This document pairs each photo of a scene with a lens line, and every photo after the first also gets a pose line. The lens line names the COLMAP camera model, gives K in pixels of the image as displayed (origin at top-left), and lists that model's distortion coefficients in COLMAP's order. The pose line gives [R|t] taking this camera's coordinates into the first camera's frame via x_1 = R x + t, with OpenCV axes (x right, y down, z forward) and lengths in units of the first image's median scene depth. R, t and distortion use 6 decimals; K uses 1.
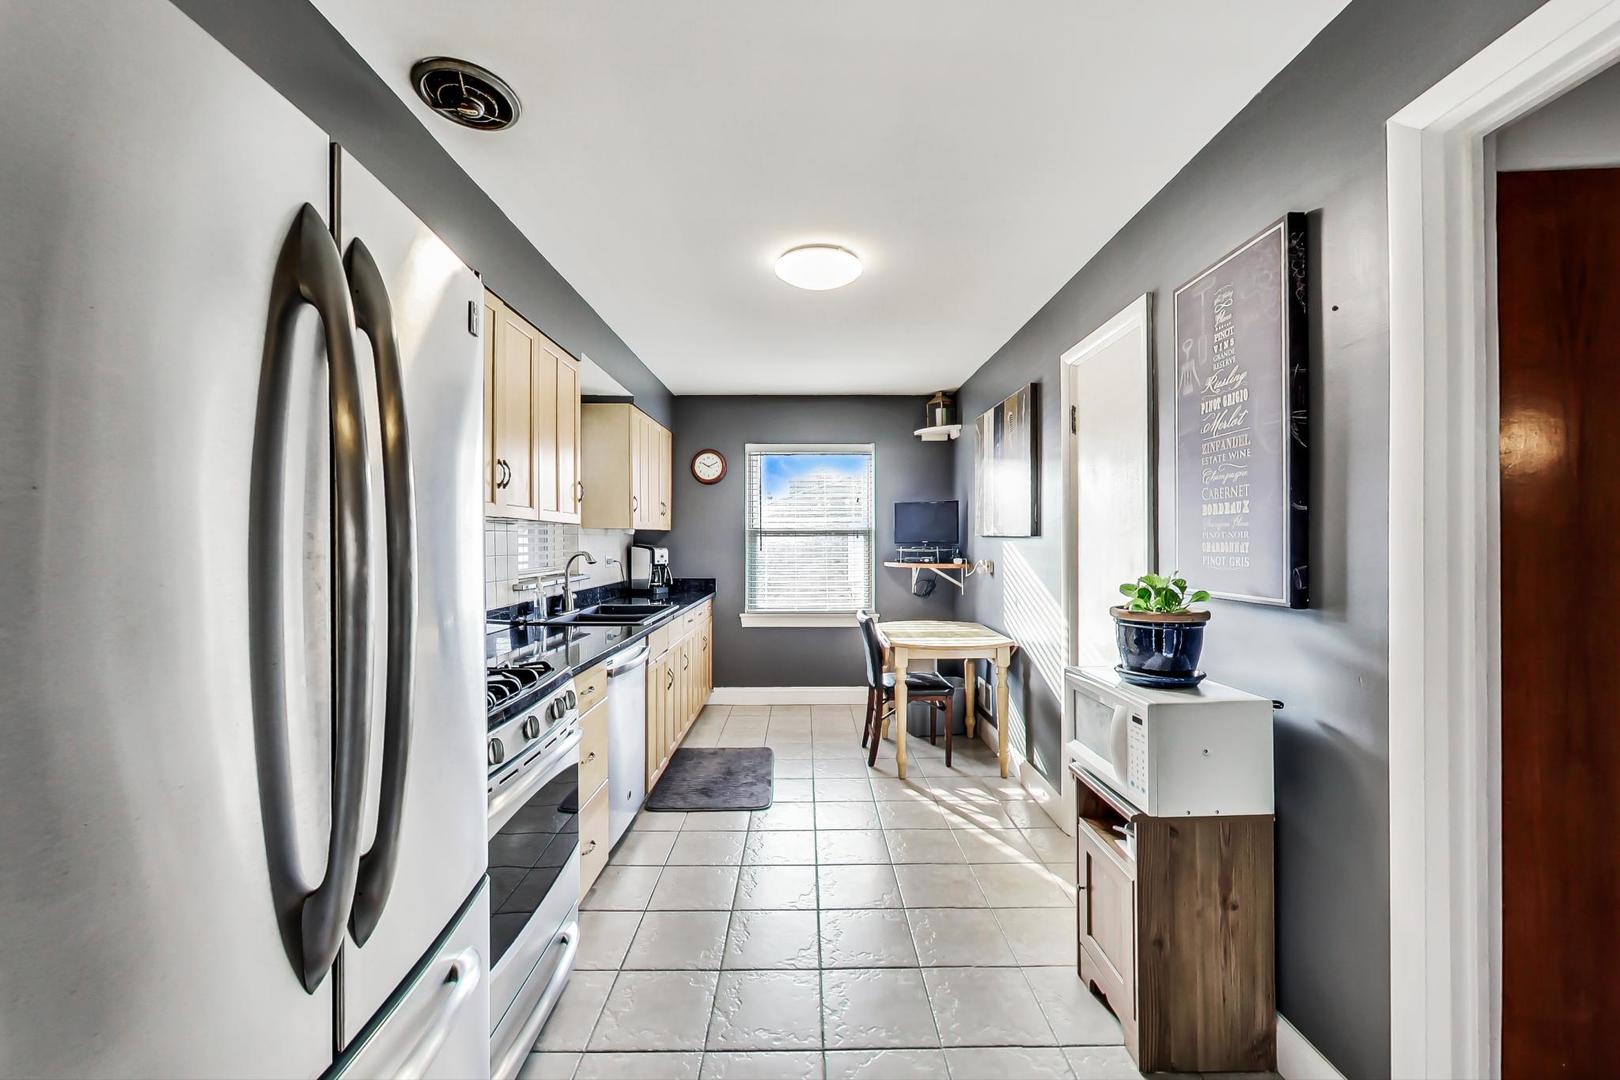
lens RADIAL K [[640.7, 0, 802.5], [0, 640.7, 533.5], [0, 0, 1]] dist [-0.002489, 0.000123]
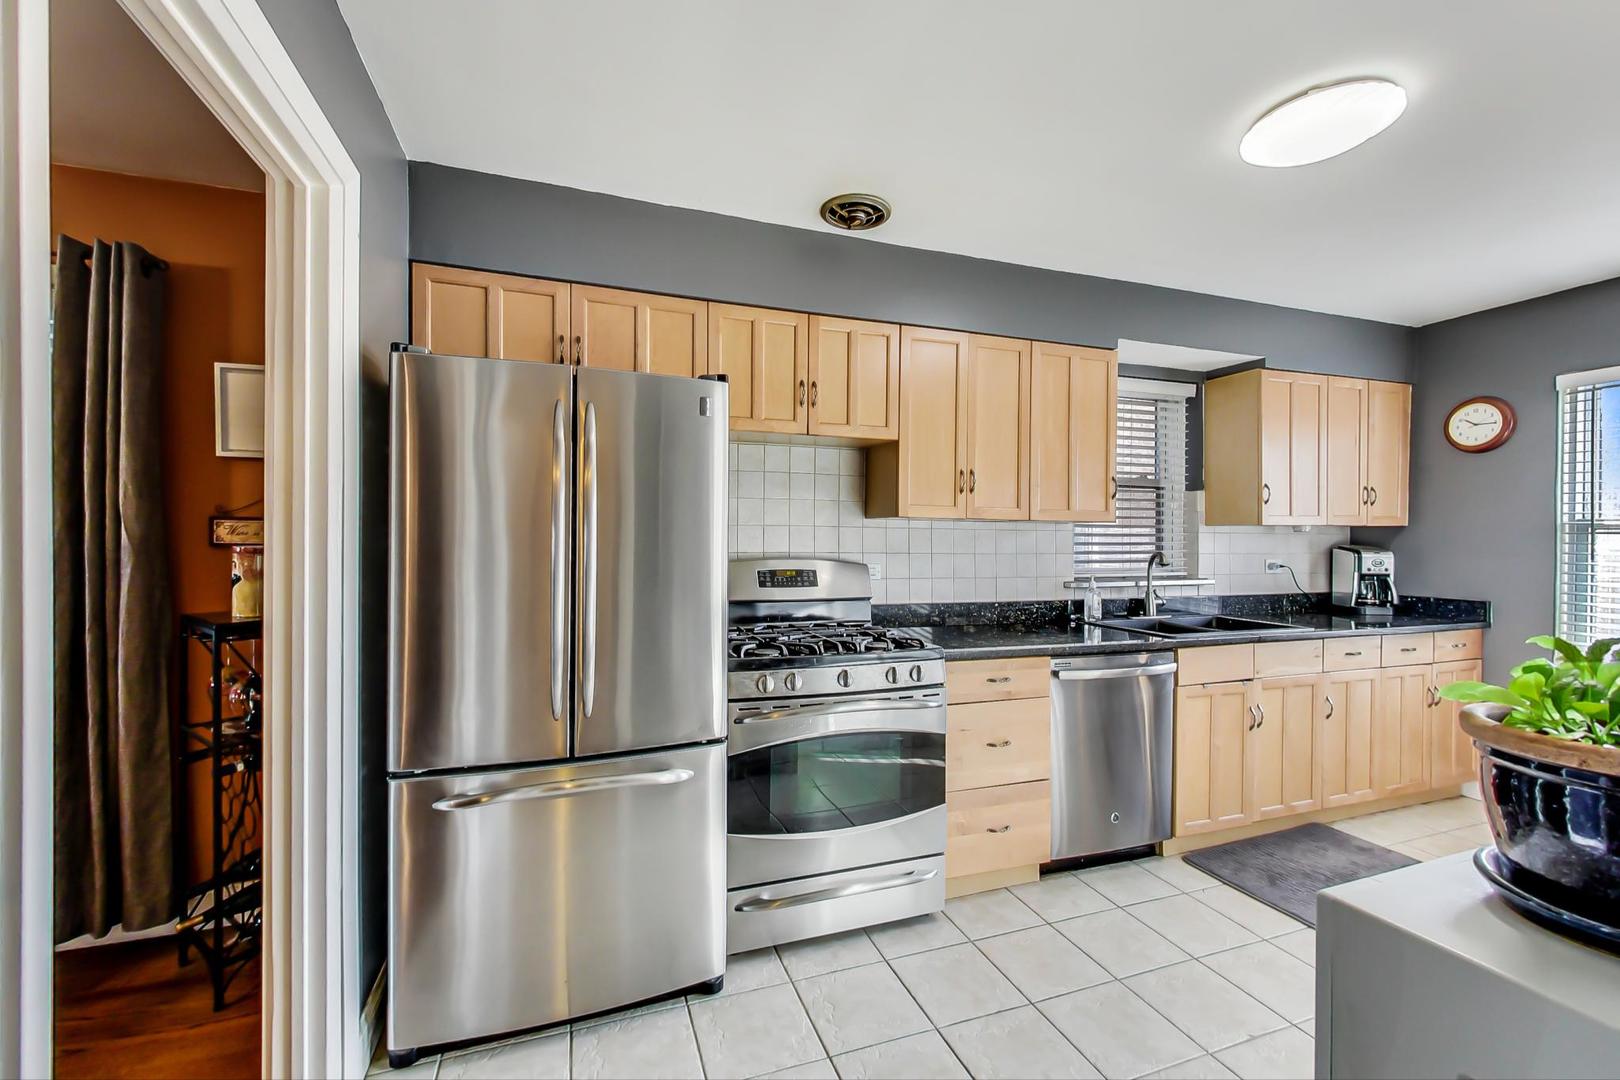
lens RADIAL K [[675.1, 0, 807.2], [0, 675.1, 536.2], [0, 0, 1]] dist [0.000837, -0.000270]
pose [[0.315197, -0.000884, -0.949026, 0.292623], [0.009174, 0.999956, 0.002115, -0.001248], [0.948982, -0.009373, 0.315192, 0.162844]]
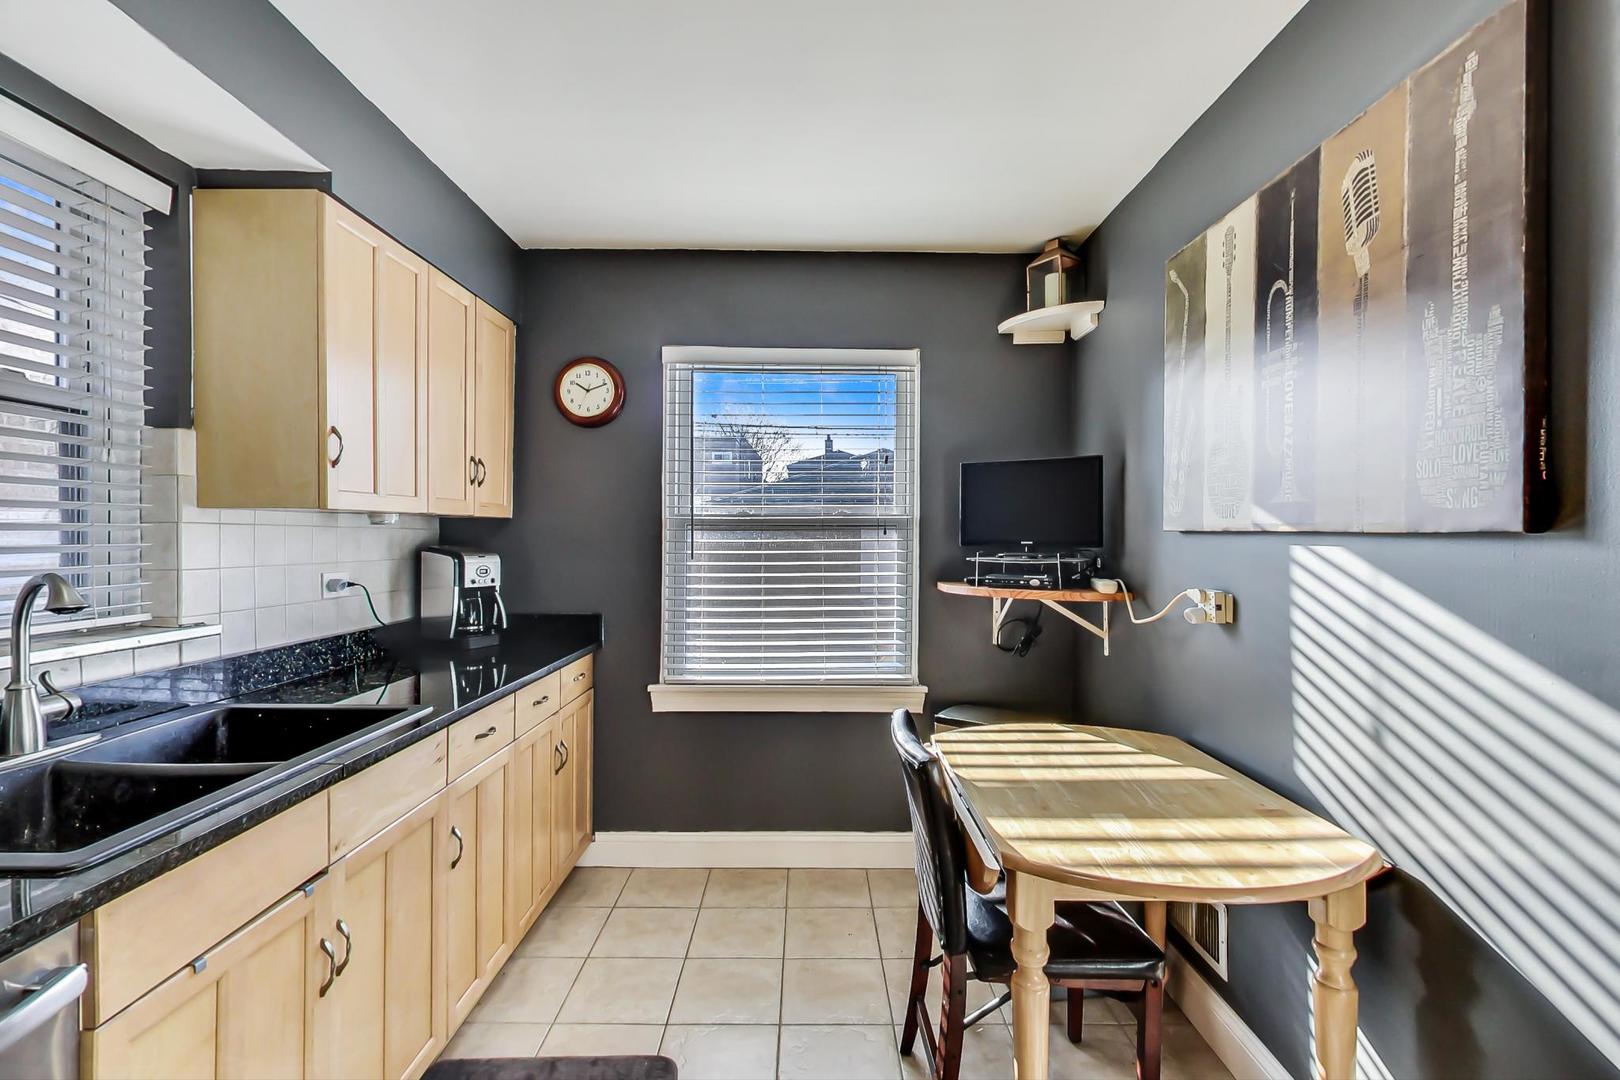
lens RADIAL K [[706.8, 0, 802.9], [0, 706.8, 542.6], [0, 0, 1]] dist [0.001278, 0.000027]
pose [[0.999960, 0.004078, -0.007909, 0.027015], [-0.003926, 0.999810, 0.019108, 0.002840], [0.007985, -0.019076, 0.999786, 0.466124]]
